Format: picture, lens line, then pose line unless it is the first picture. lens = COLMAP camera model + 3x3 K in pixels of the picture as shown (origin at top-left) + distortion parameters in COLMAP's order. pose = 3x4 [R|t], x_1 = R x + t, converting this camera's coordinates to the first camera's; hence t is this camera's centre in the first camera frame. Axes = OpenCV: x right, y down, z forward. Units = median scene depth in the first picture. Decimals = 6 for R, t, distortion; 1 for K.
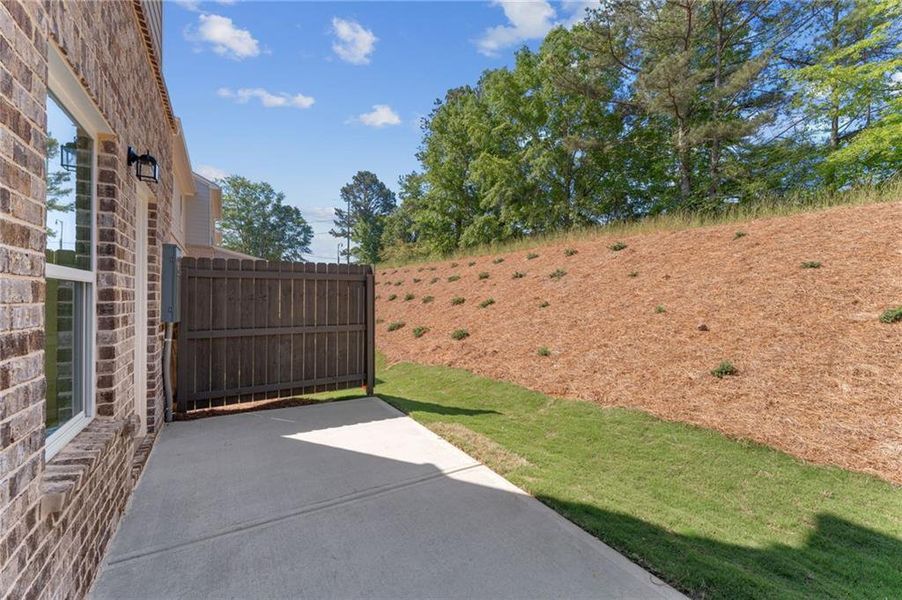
lens RADIAL K [[371.5, 0, 449.0], [0, 371.5, 293.7], [0, 0, 1]] dist [-0.008584, 0.000436]
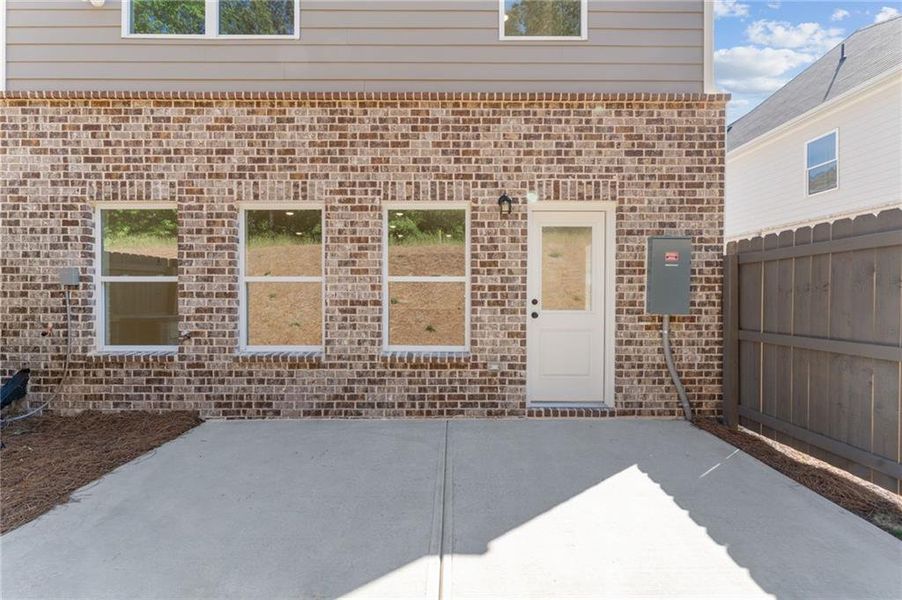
lens RADIAL K [[371.5, 0, 449.0], [0, 371.5, 293.7], [0, 0, 1]] dist [-0.008584, 0.000436]
pose [[-0.520238, -0.000195, -0.854022, 0.501808], [0.009851, 0.999932, -0.006229, 0.025288], [0.853965, -0.011653, -0.520200, 1.259097]]
